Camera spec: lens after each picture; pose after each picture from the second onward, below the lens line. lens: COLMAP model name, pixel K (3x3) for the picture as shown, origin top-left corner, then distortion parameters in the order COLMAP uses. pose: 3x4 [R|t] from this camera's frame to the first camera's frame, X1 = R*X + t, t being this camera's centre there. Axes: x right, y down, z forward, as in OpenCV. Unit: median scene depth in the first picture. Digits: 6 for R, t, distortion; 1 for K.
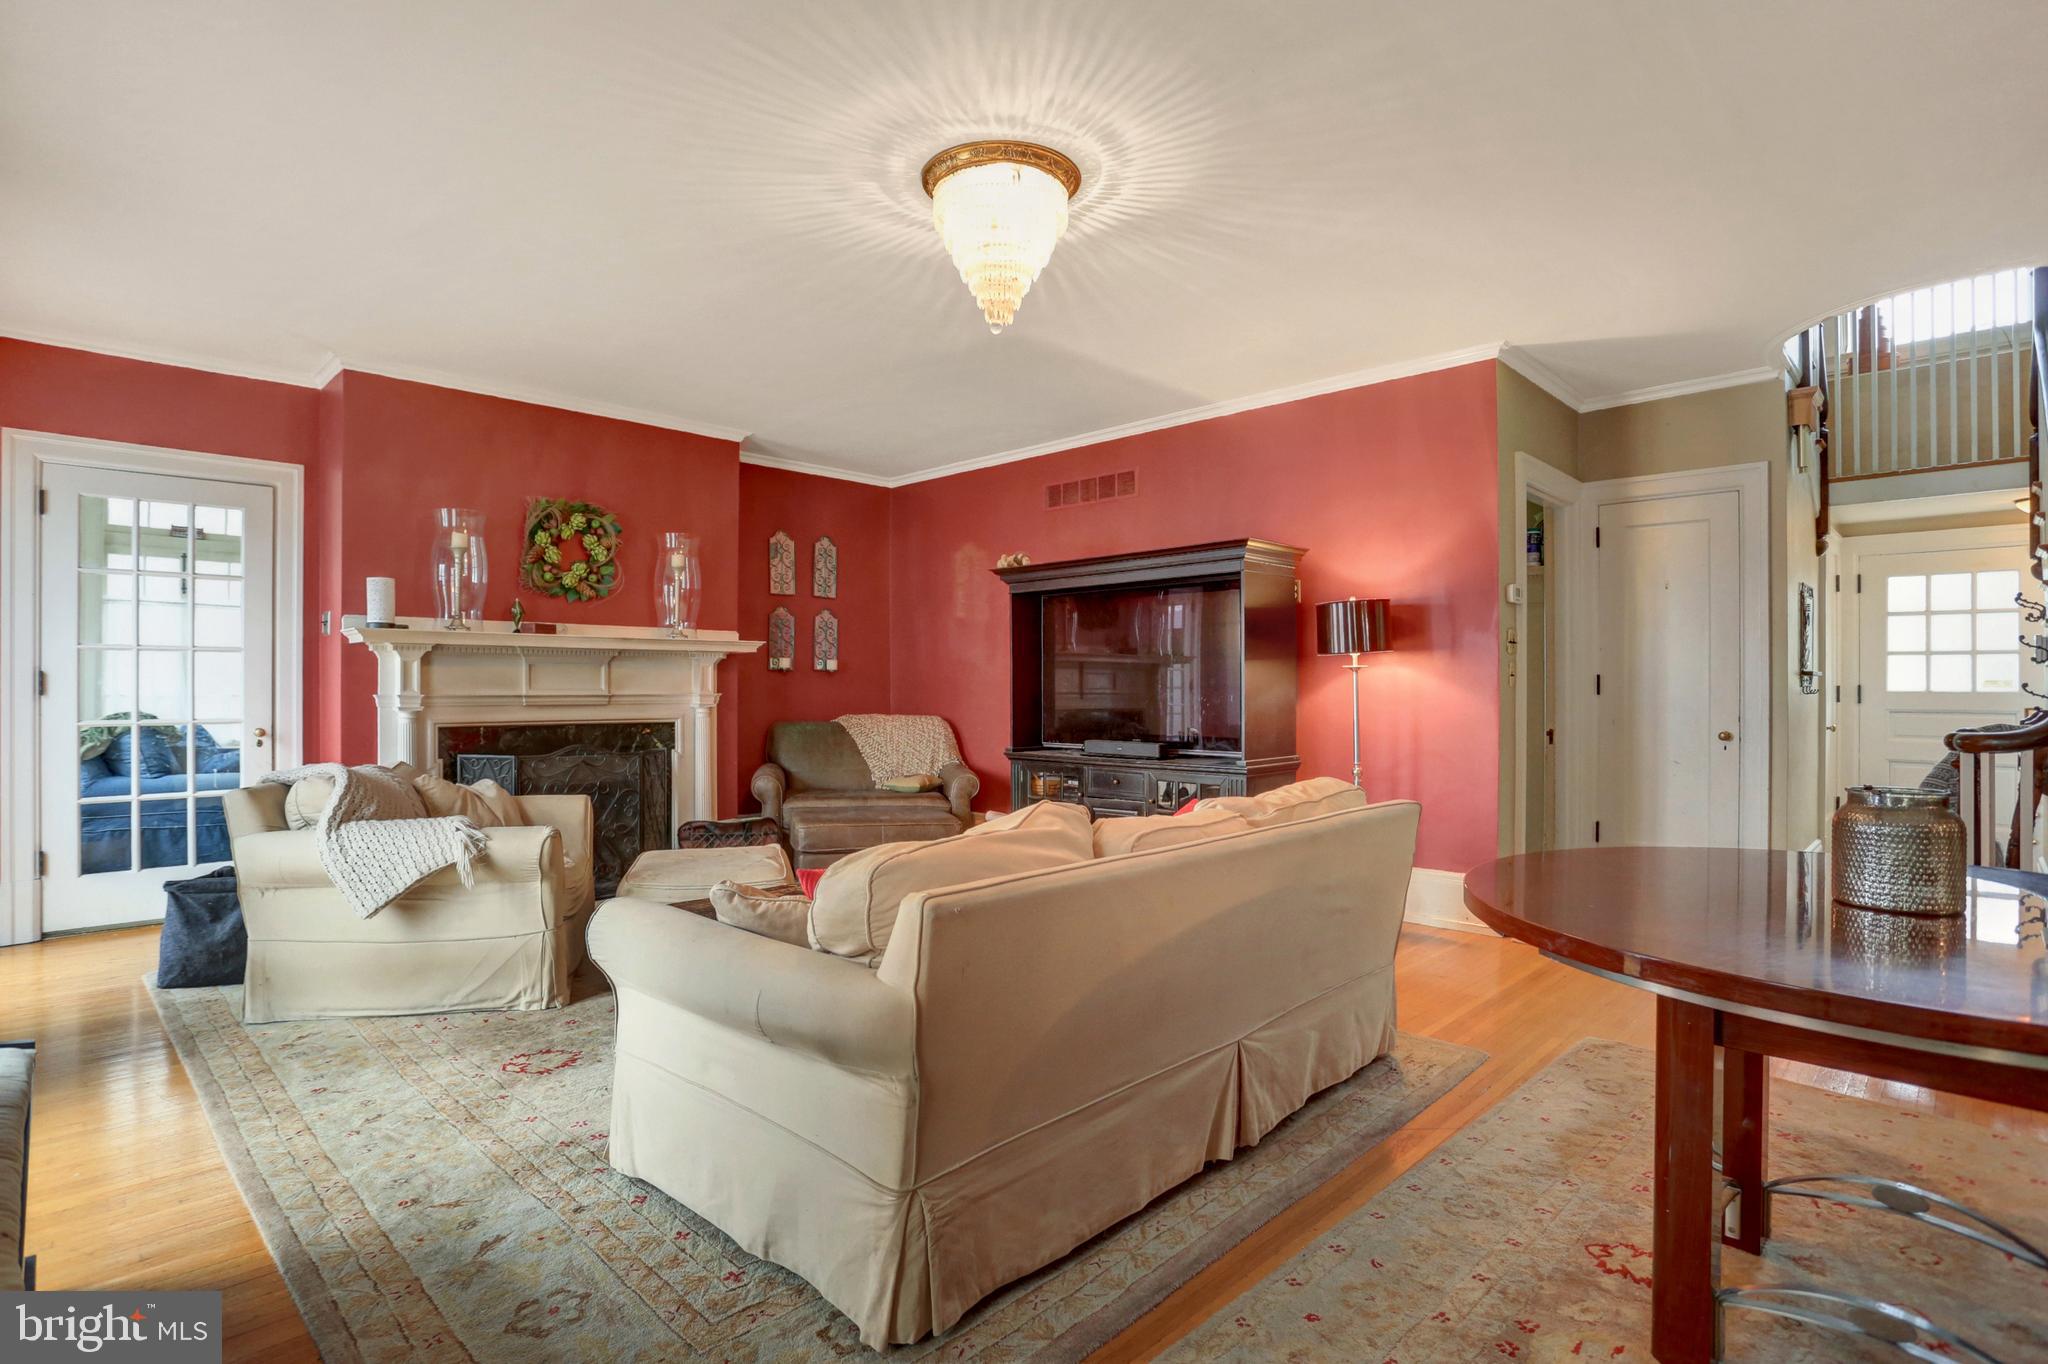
lens RADIAL K [[1020.9, 0, 1028.0], [0, 1020.9, 687.1], [0, 0, 1]] dist [-0.085765, 0.036412]
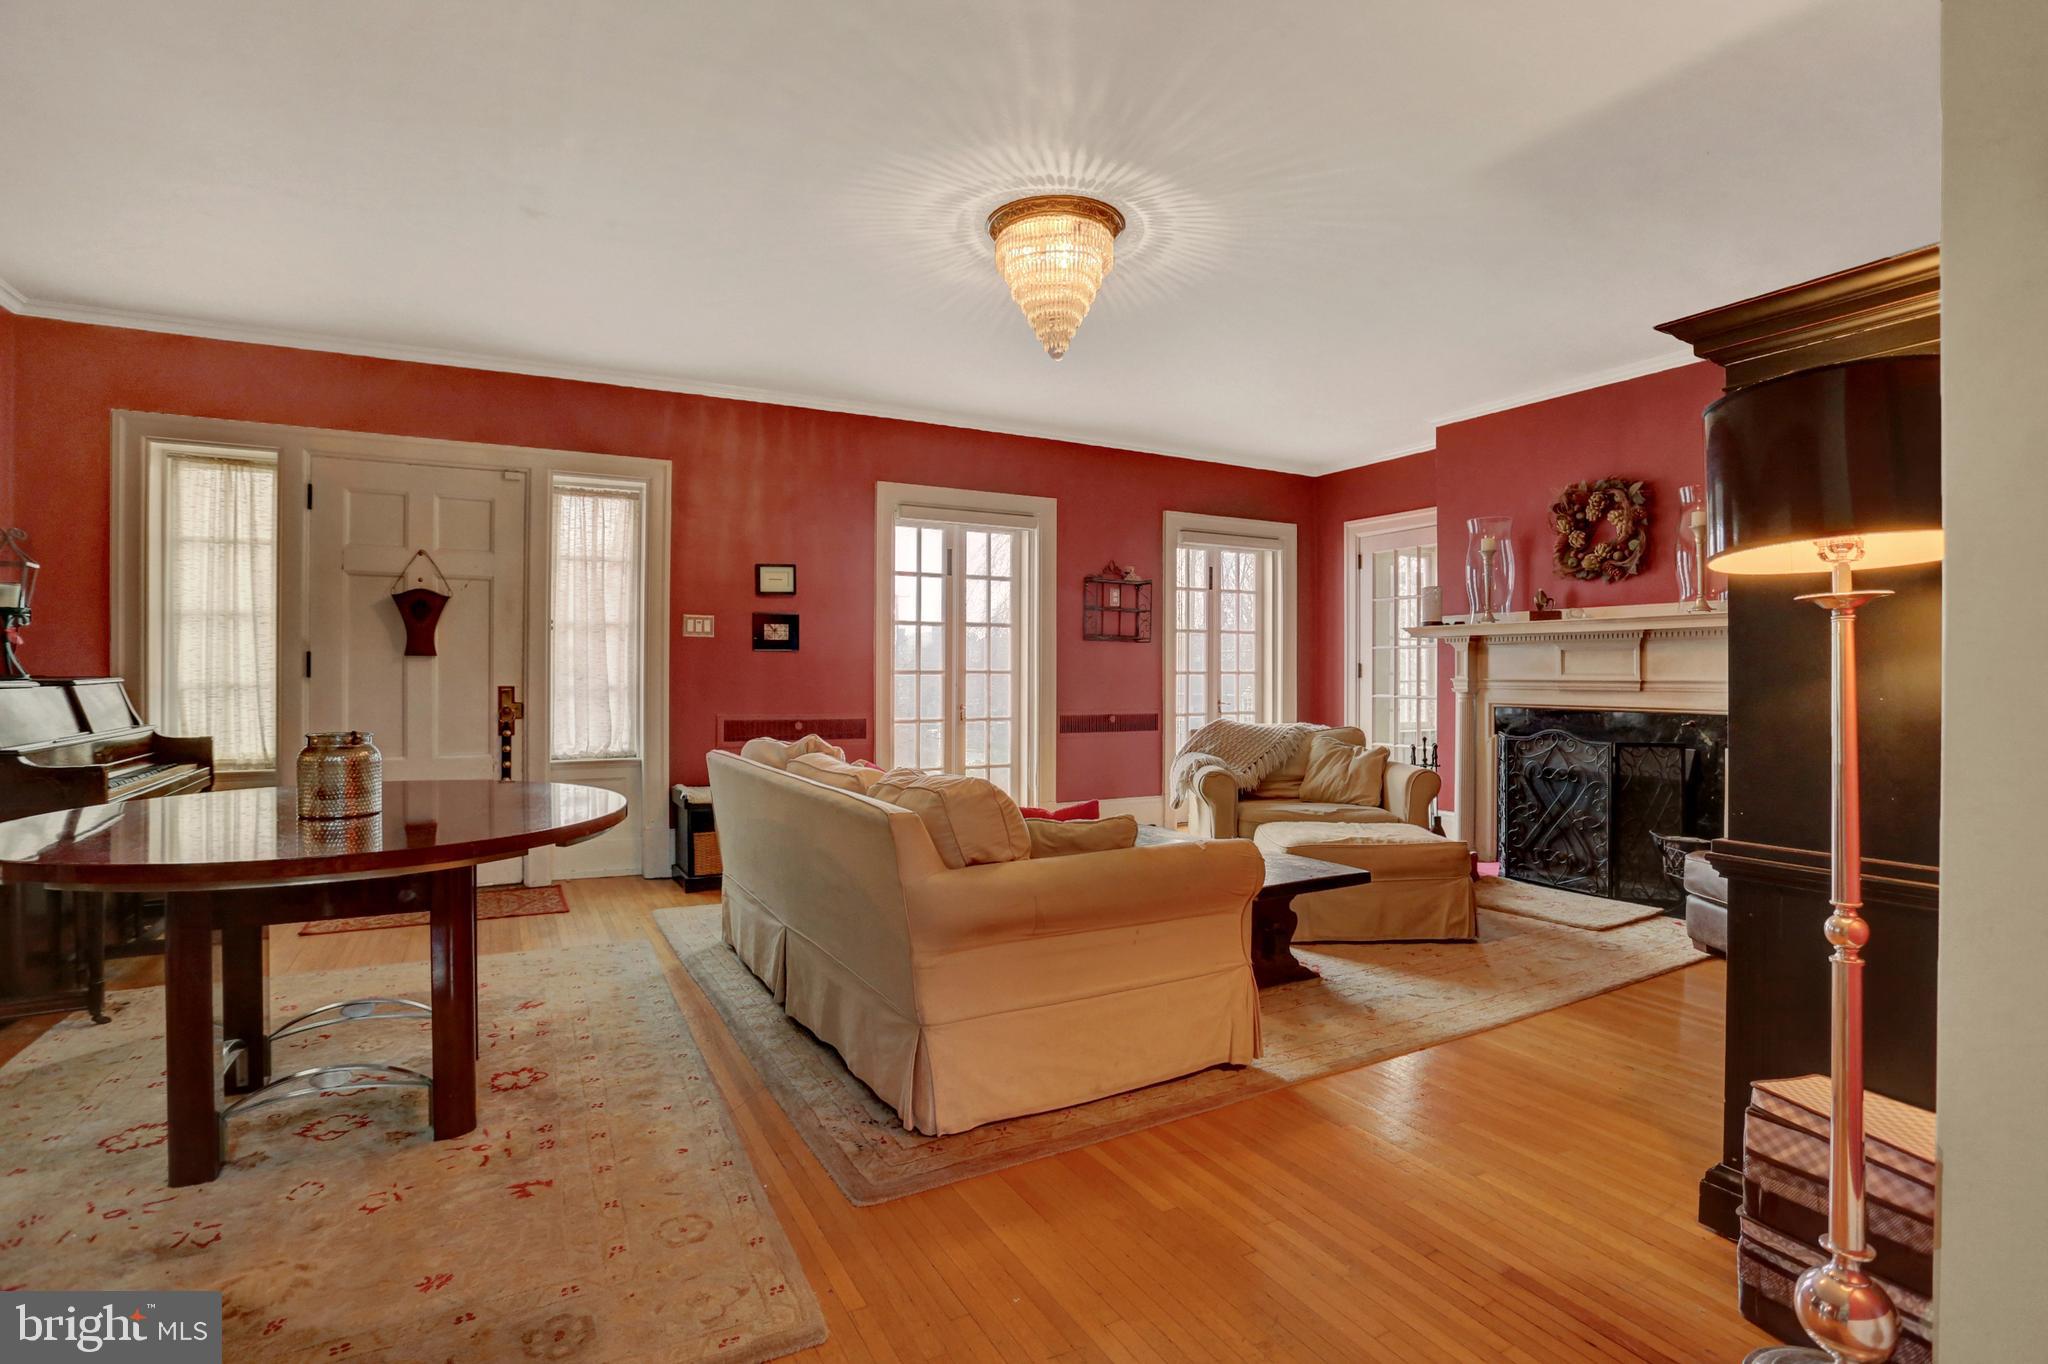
lens RADIAL K [[1005.1, 0, 1012.4], [0, 1005.1, 670.7], [0, 0, 1]] dist [-0.089465, 0.033534]
pose [[-0.314453, -0.005947, -0.949255, 0.618091], [-0.004893, 0.999977, -0.004644, 0.005944], [0.949261, 0.003184, -0.314474, 0.761423]]
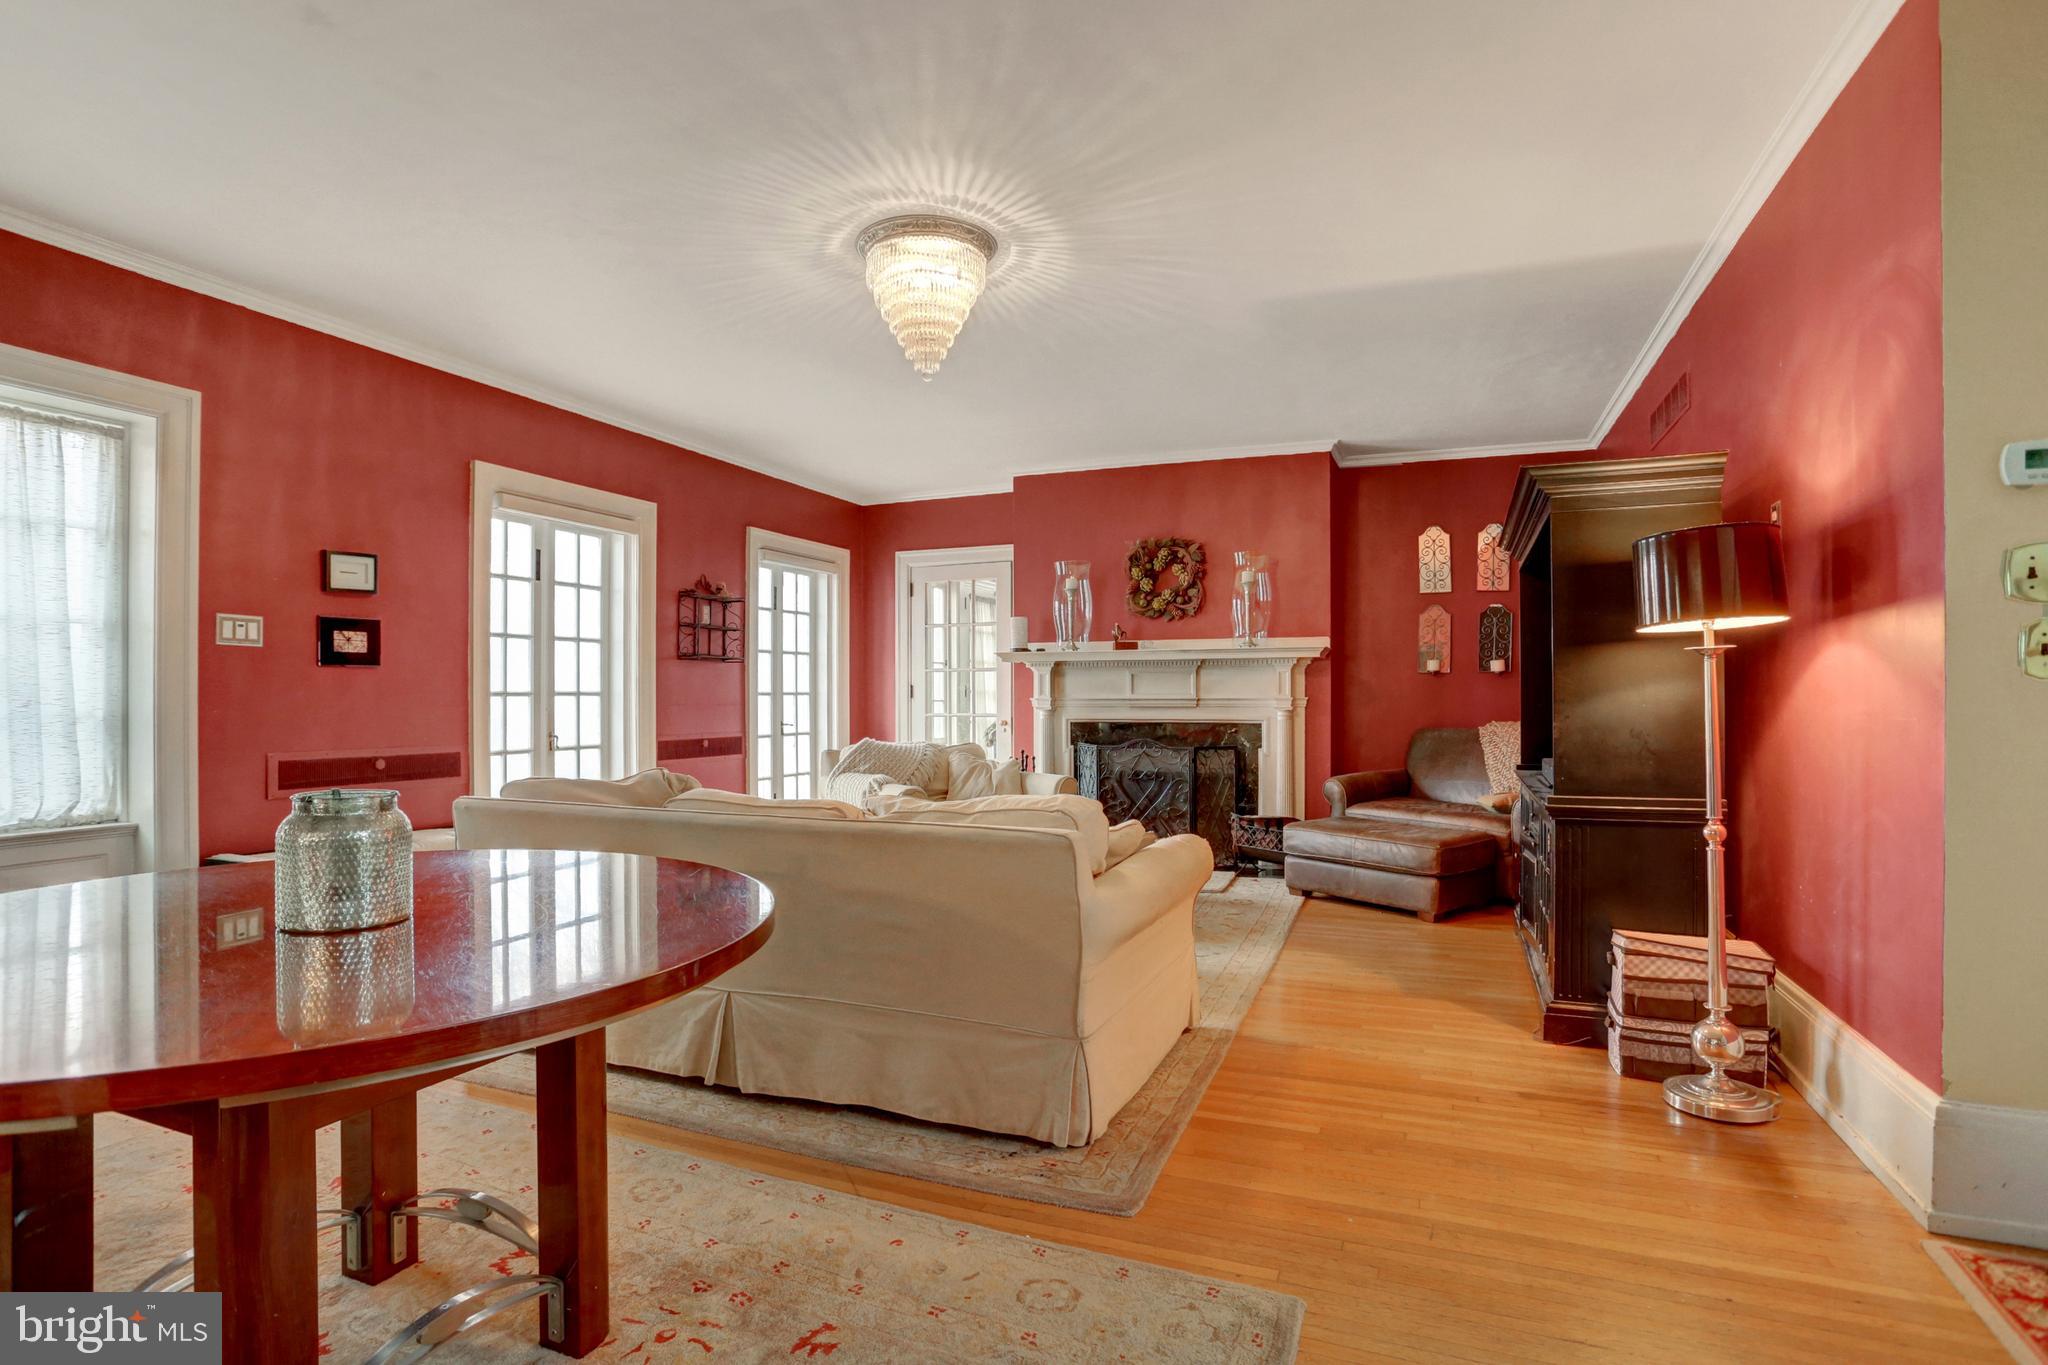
lens RADIAL K [[1020.9, 0, 1028.0], [0, 1020.9, 687.6], [0, 0, 1]] dist [-0.085765, 0.036412]
pose [[0.366782, -0.010830, -0.930244, 0.629740], [0.002126, 0.999939, -0.010803, 0.007706], [0.930304, 0.001985, 0.366783, 0.398176]]
